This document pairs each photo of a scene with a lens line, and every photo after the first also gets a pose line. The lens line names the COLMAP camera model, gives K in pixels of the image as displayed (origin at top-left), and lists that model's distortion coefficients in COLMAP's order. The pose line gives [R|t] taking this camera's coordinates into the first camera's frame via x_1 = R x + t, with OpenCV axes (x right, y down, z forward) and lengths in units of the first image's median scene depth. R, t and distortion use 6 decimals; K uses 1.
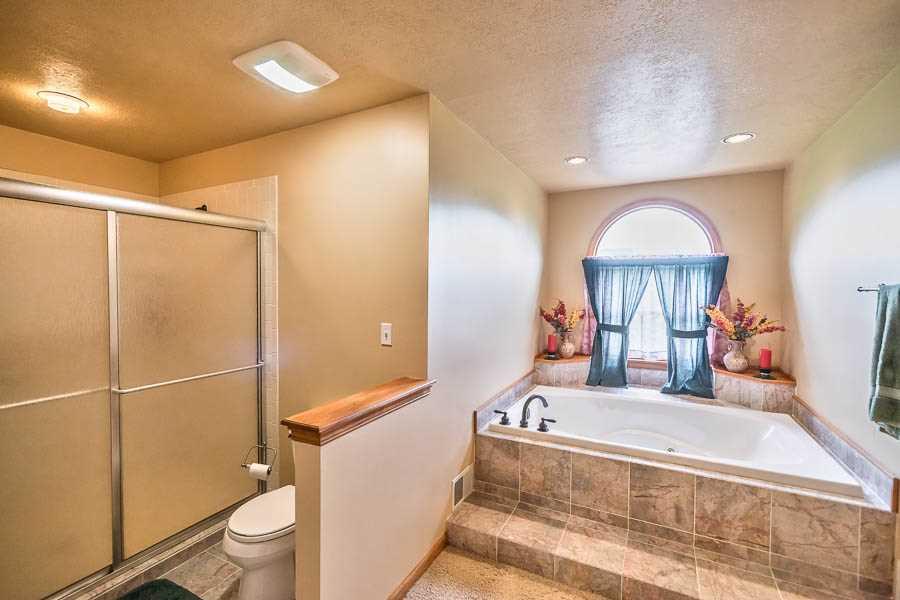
lens RADIAL K [[404.5, 0, 444.3], [0, 404.5, 298.8], [0, 0, 1]] dist [-0.000021, 0.000769]
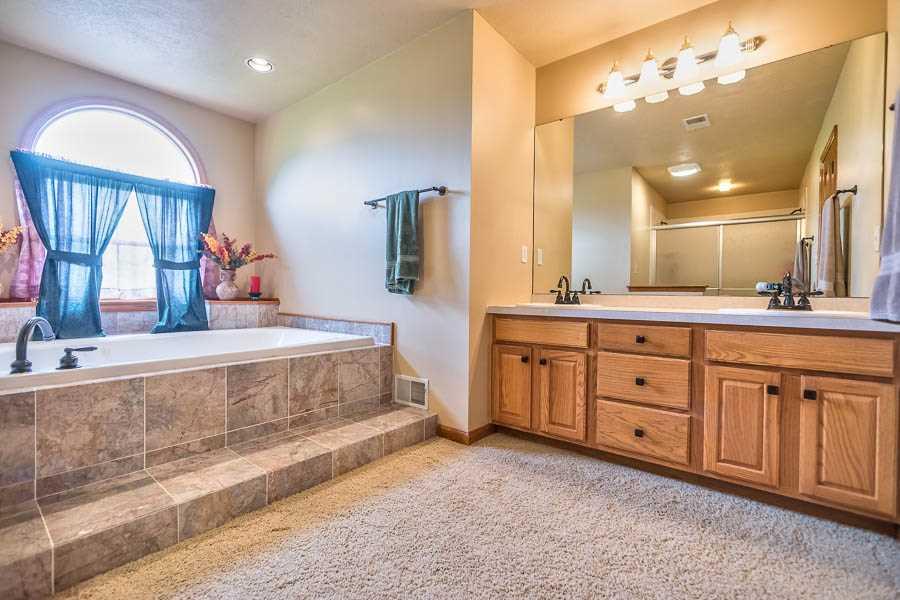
lens RADIAL K [[404.5, 0, 442.7], [0, 404.5, 296.2], [0, 0, 1]] dist [-0.000021, 0.000769]
pose [[0.205594, -0.009107, 0.978595, -0.176895], [0.016717, 0.999843, 0.005792, 0.170989], [-0.978495, 0.015169, 0.205714, 0.251313]]
